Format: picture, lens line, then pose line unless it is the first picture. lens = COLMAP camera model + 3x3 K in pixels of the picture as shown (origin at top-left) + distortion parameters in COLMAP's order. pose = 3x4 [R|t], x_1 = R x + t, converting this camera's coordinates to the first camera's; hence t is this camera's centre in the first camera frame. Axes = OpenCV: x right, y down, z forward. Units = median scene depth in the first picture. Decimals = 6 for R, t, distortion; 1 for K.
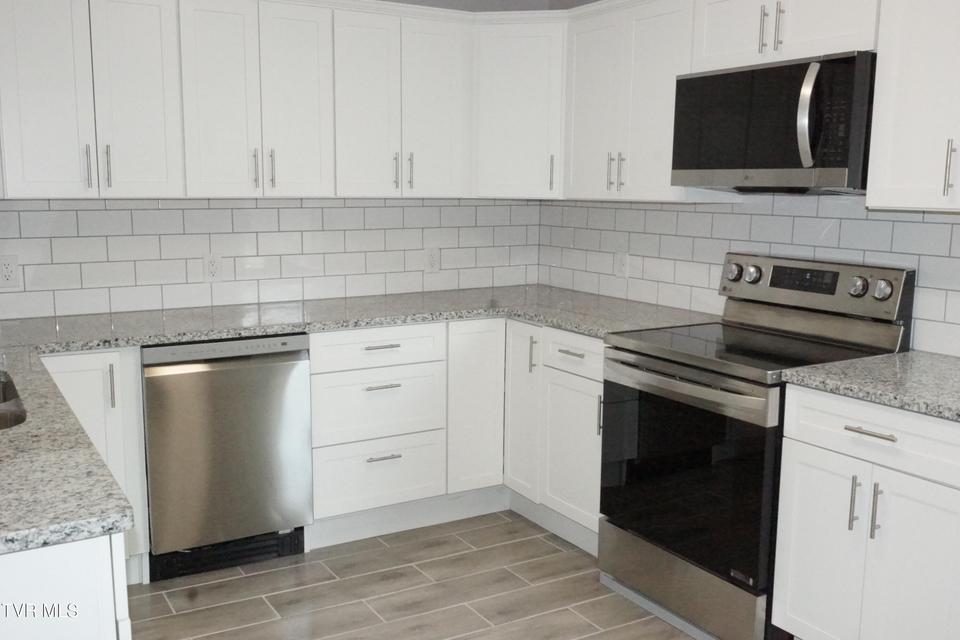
lens RADIAL K [[915.9, 0, 476.6], [0, 915.9, 326.3], [0, 0, 1]] dist [0.007028, 0.000000]
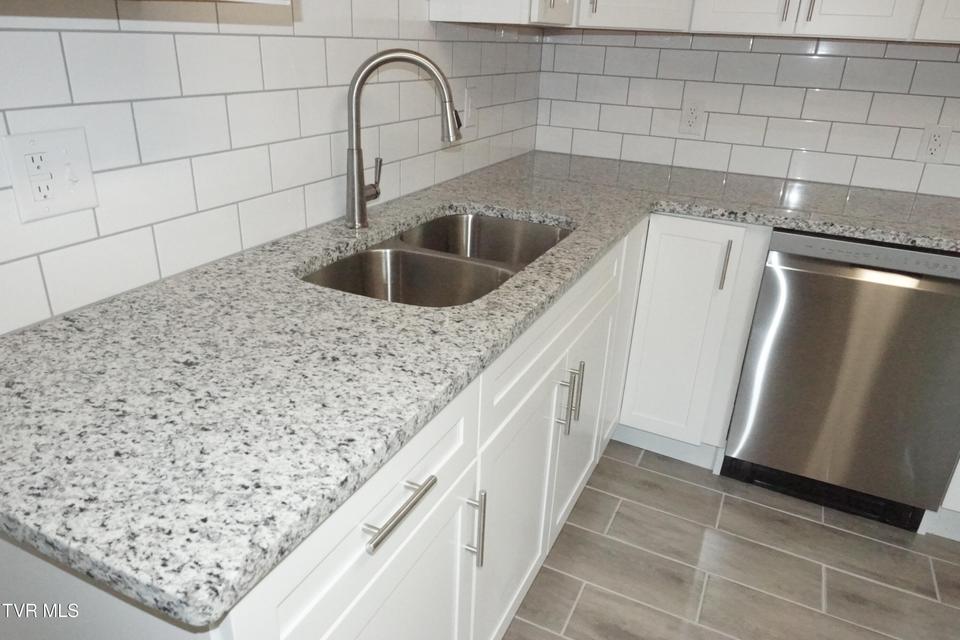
lens RADIAL K [[668.0, 0, 480.3], [0, 668.0, 325.3], [0, 0, 1]] dist [-0.000535, 0.001646]
pose [[0.557085, 0.346732, -0.754608, -0.030354], [-0.165516, 0.936795, 0.308254, -0.035925], [0.813794, -0.046824, 0.579264, 0.424984]]
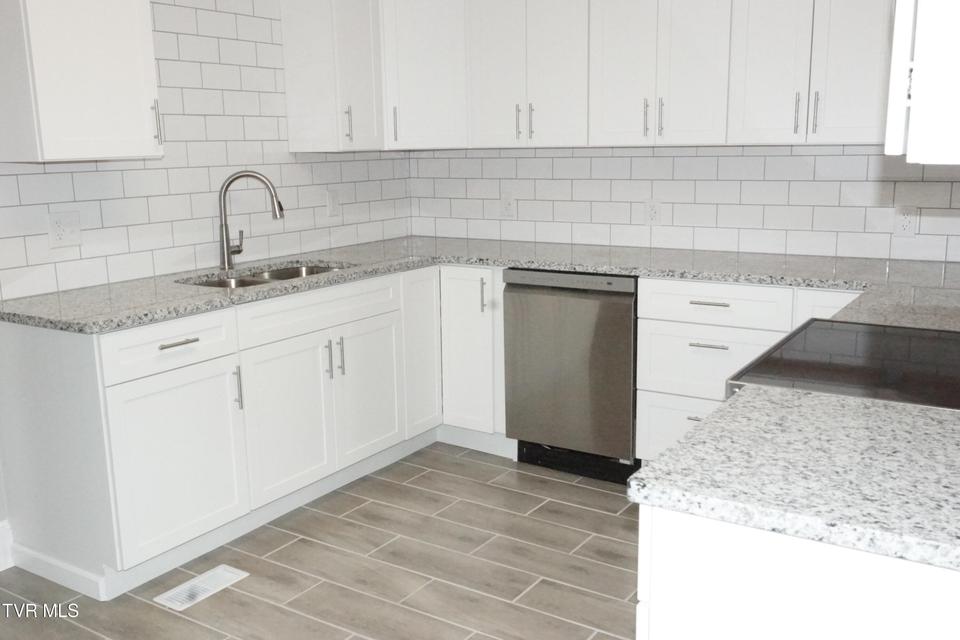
lens RADIAL K [[915.9, 0, 478.9], [0, 915.9, 318.0], [0, 0, 1]] dist [0.007028, 0.000000]
pose [[0.444510, 0.160596, -0.881261, 0.698846], [-0.118157, 0.985714, 0.120032, -0.053741], [0.887947, 0.050772, 0.457135, 0.394932]]
